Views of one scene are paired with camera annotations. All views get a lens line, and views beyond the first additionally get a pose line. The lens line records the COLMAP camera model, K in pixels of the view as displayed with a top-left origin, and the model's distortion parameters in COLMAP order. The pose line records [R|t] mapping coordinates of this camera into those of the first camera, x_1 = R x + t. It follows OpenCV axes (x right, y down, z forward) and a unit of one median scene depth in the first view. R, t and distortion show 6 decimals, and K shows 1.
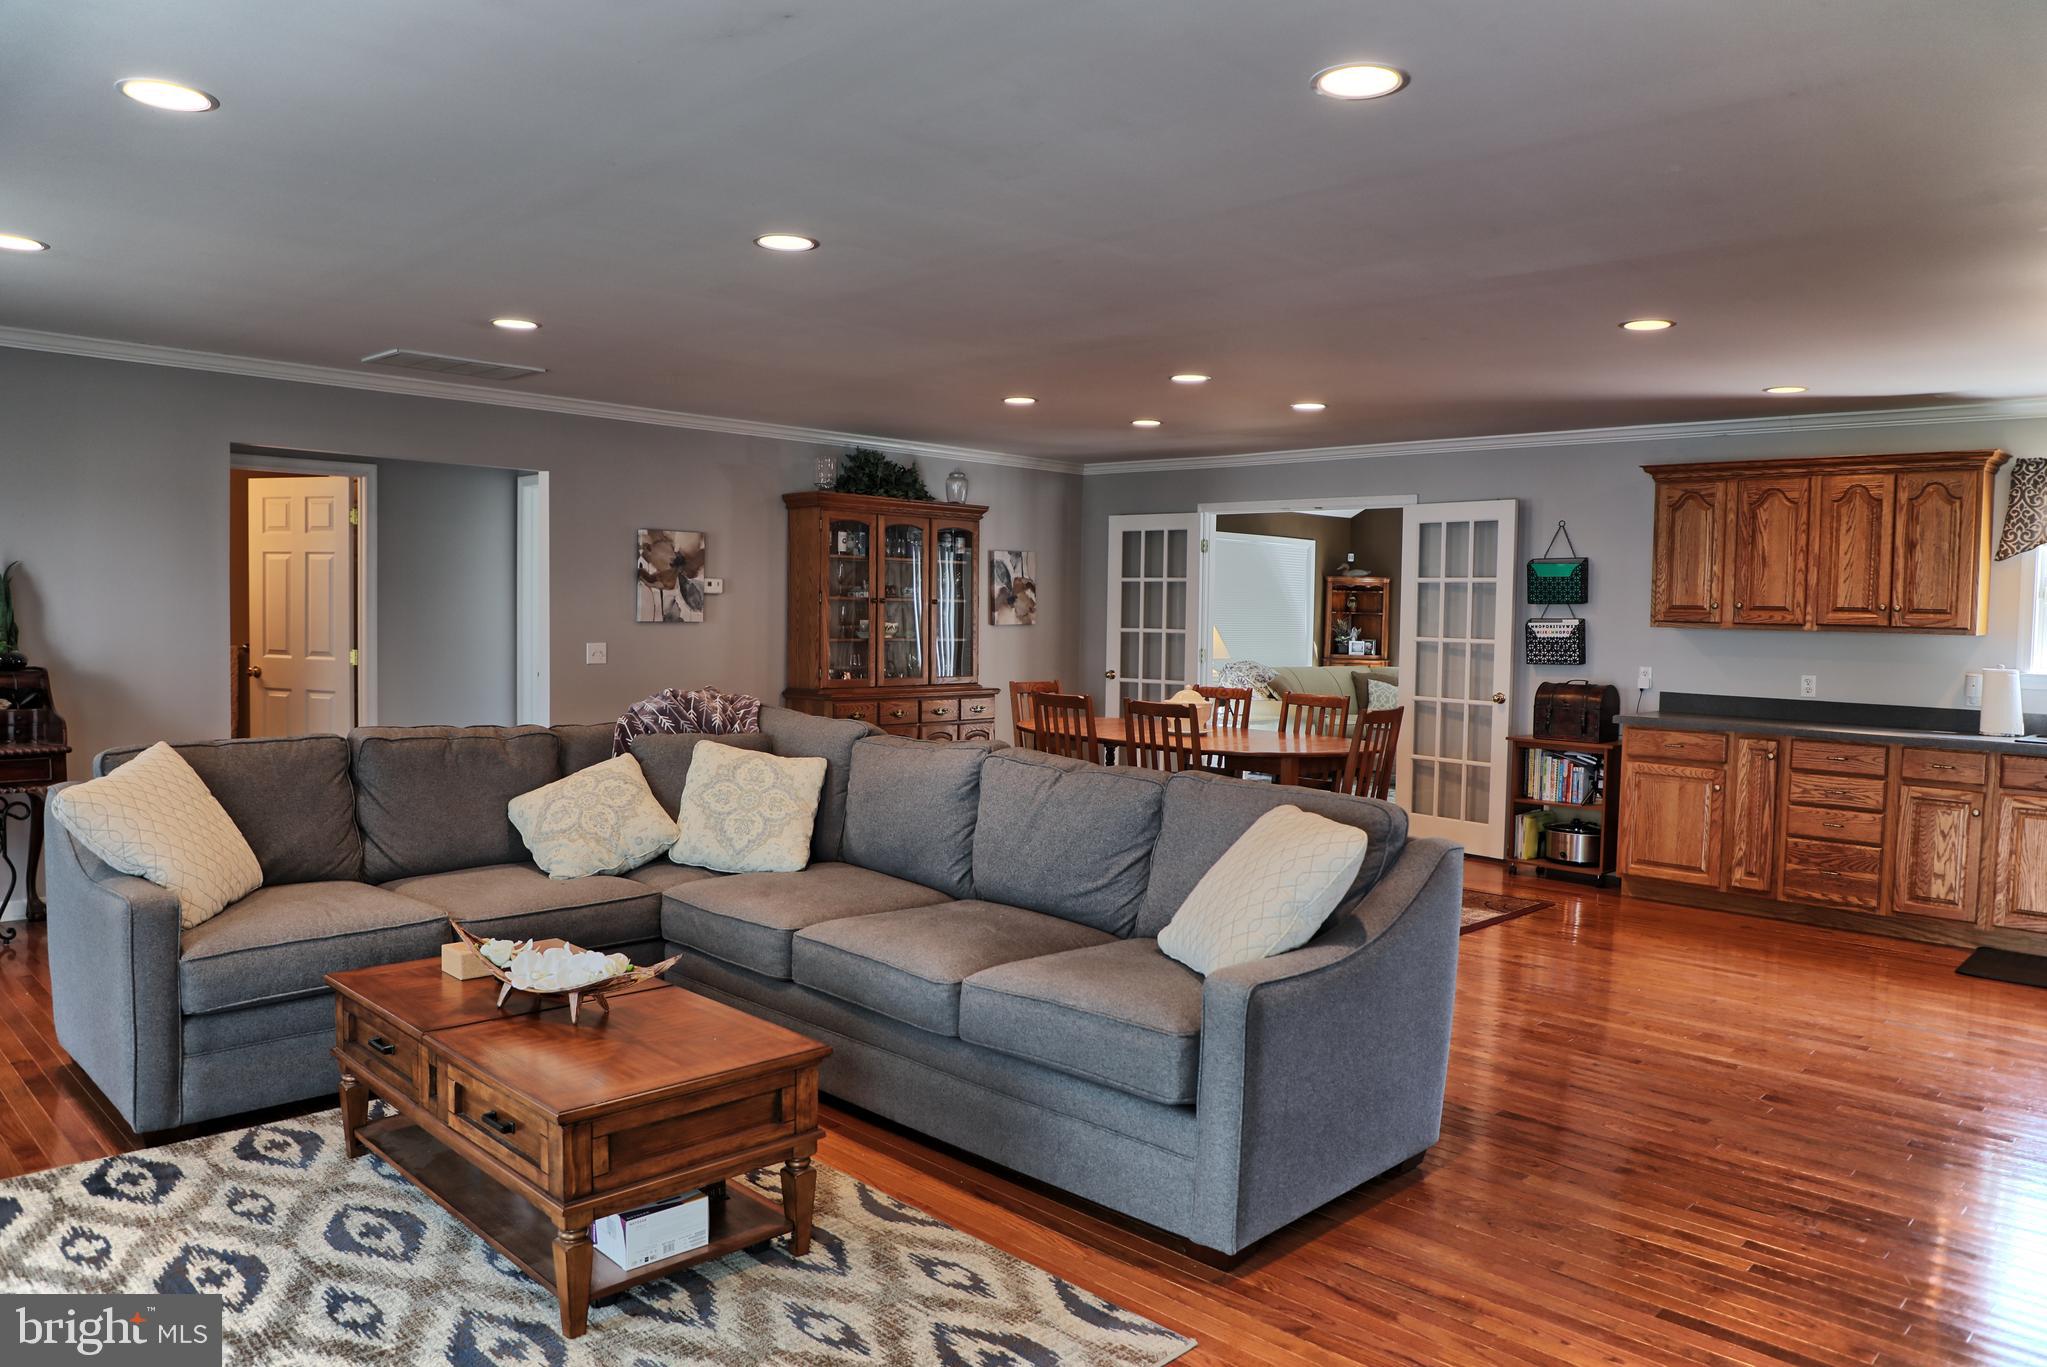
lens RADIAL K [[1400.3, 0, 1026.7], [0, 1400.3, 684.4], [0, 0, 1]] dist [-0.075918, 0.042109]
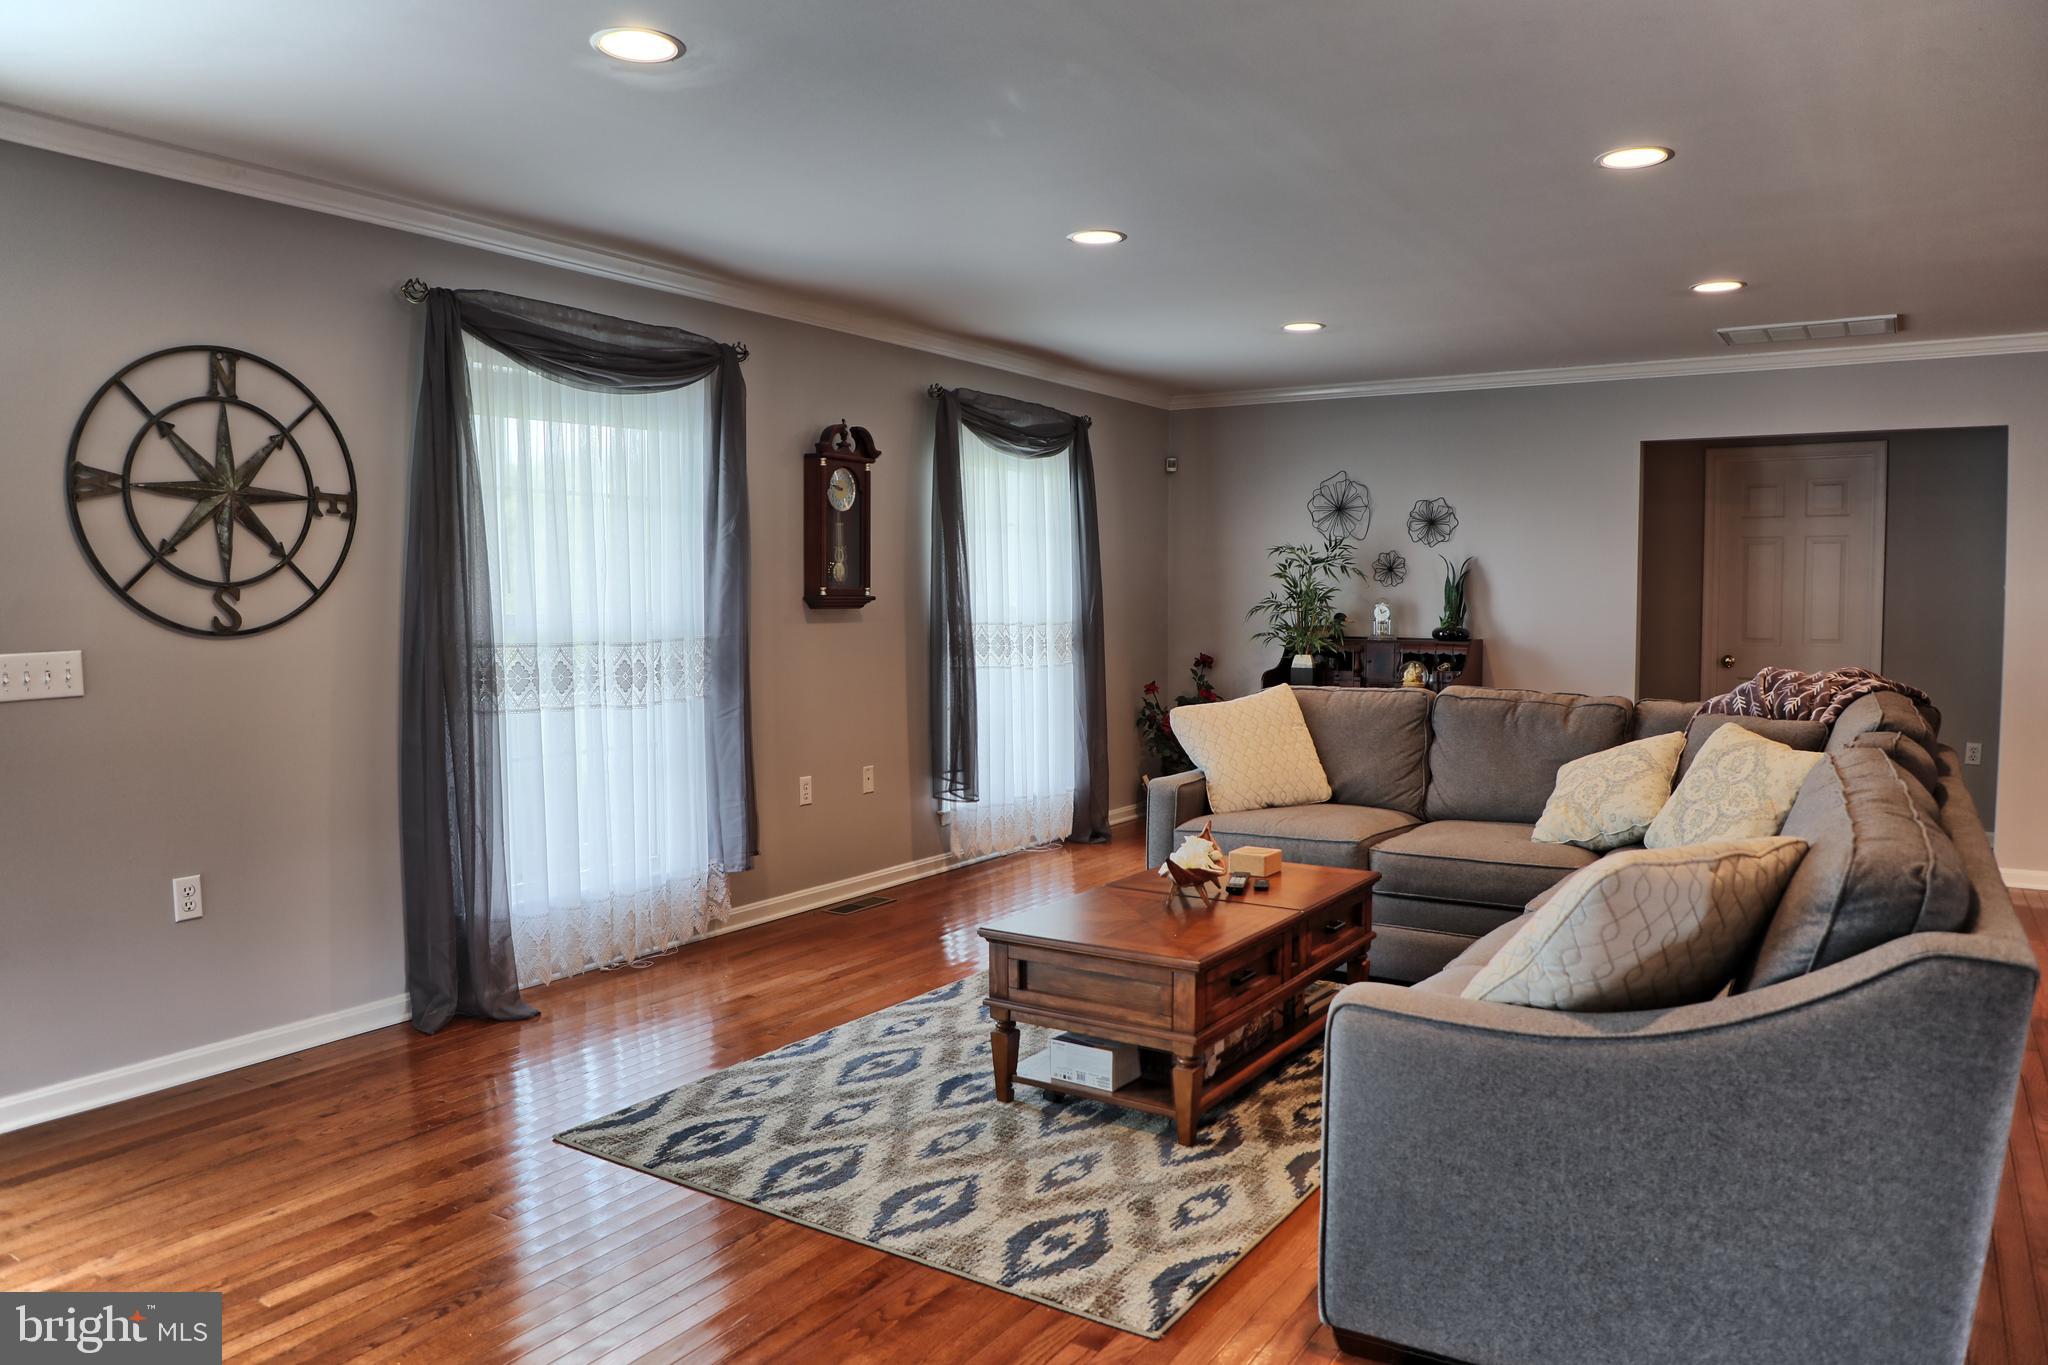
lens RADIAL K [[1407.1, 0, 1024.0], [0, 1407.1, 682.5], [0, 0, 1]] dist [-0.078061, 0.049203]
pose [[0.197665, 0.038685, -0.979506, 0.744702], [-0.048270, 0.998393, 0.029690, 0.013984], [0.979080, 0.041413, 0.199215, 0.533295]]
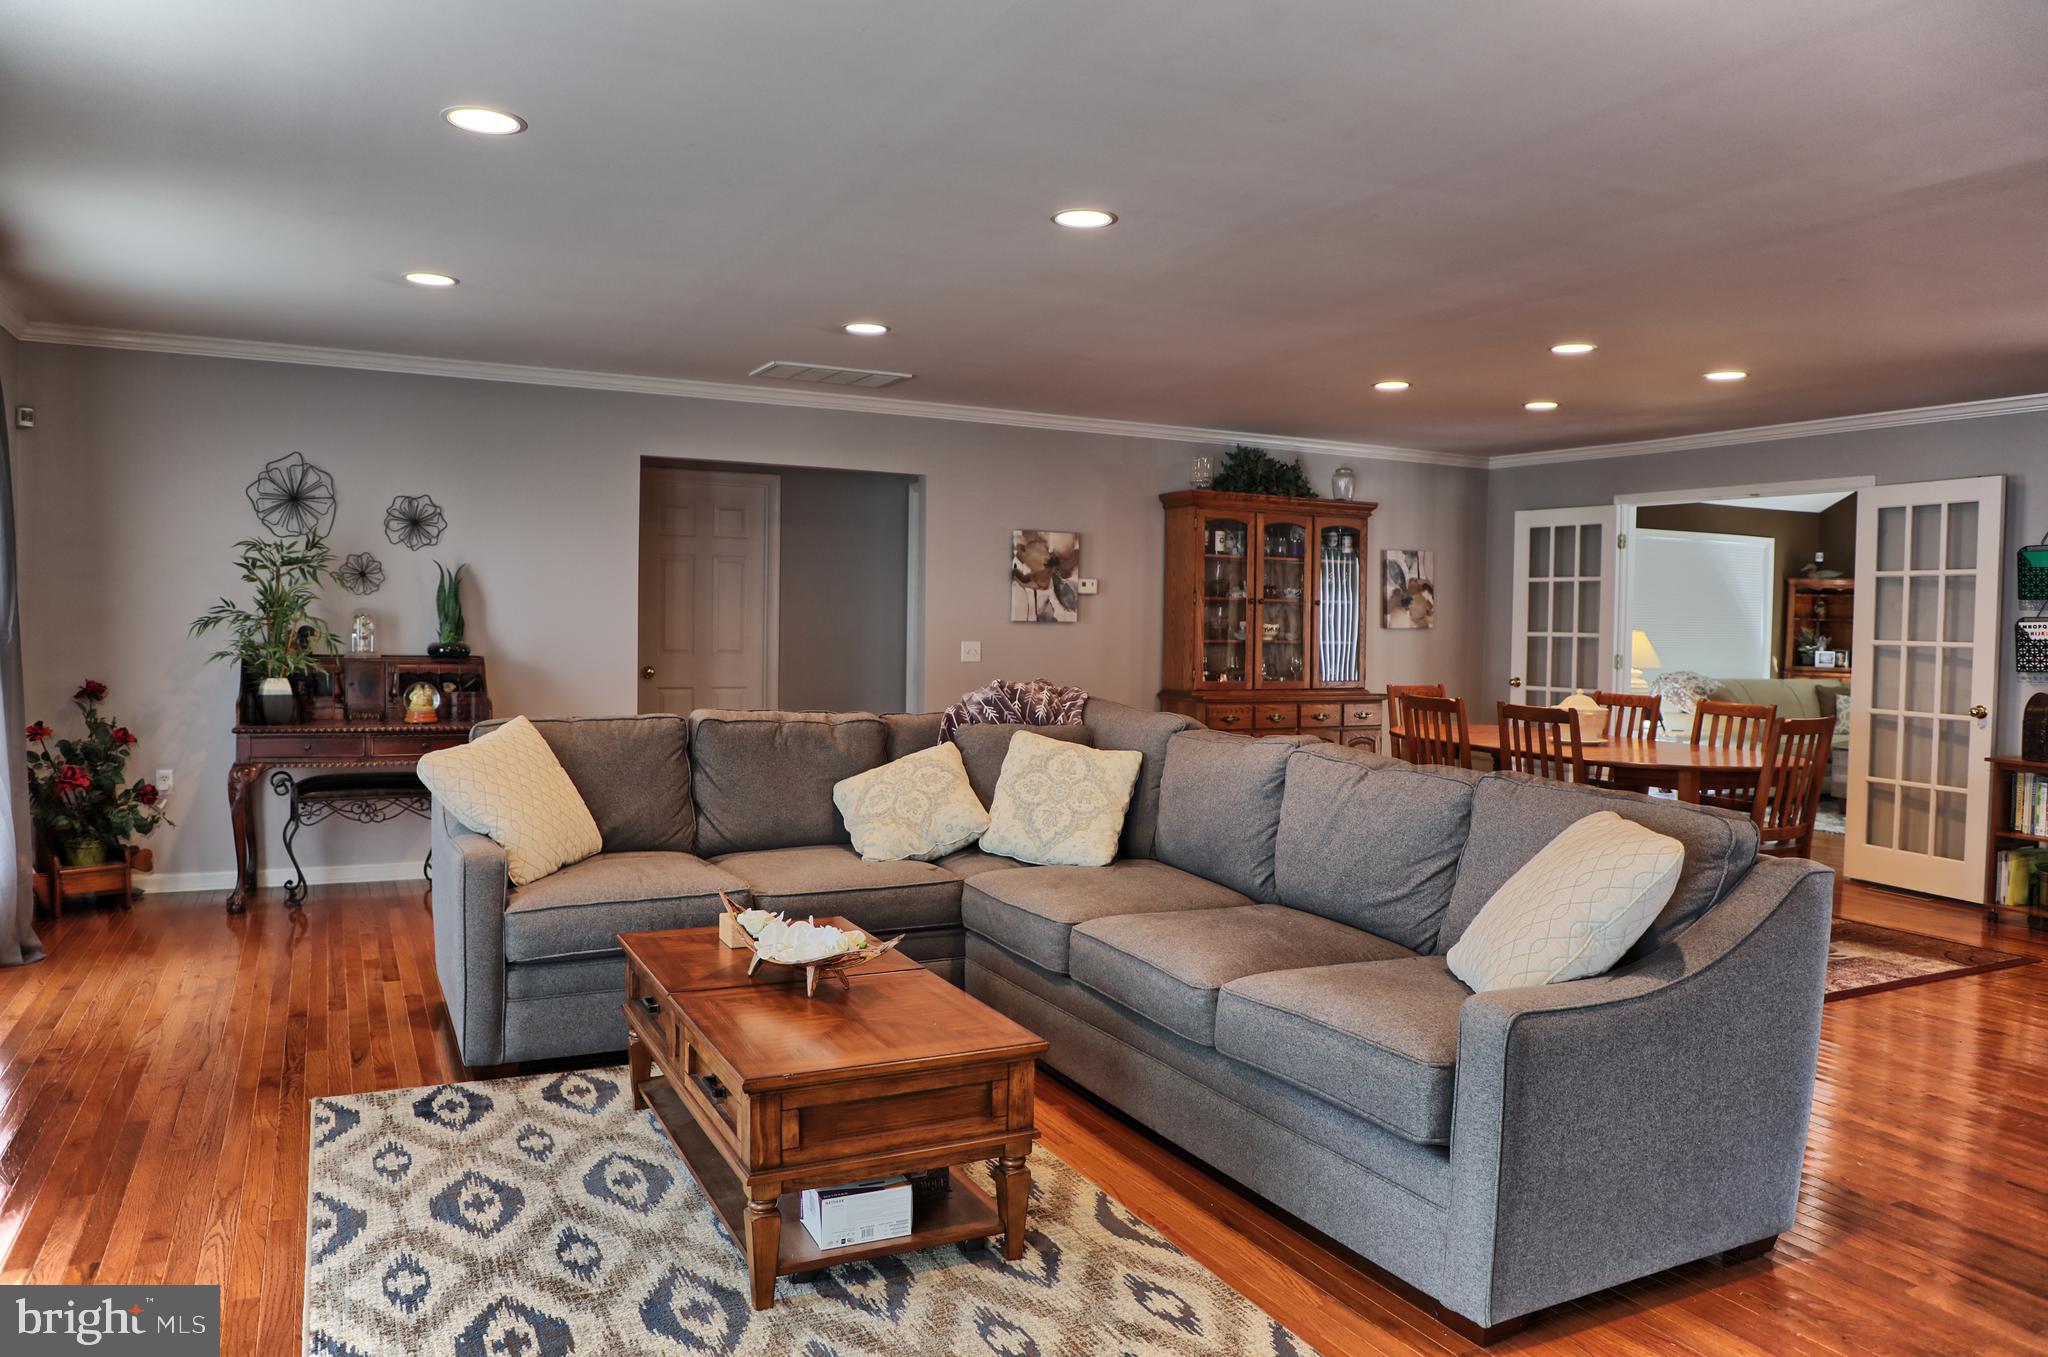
lens RADIAL K [[1389.5, 0, 1018.8], [0, 1389.5, 680.6], [0, 0, 1]] dist [-0.079723, 0.046800]
pose [[0.947154, 0.011830, -0.320561, 0.115358], [-0.016297, 0.999804, -0.011257, 0.021713], [0.320365, 0.015886, 0.947161, 0.085543]]
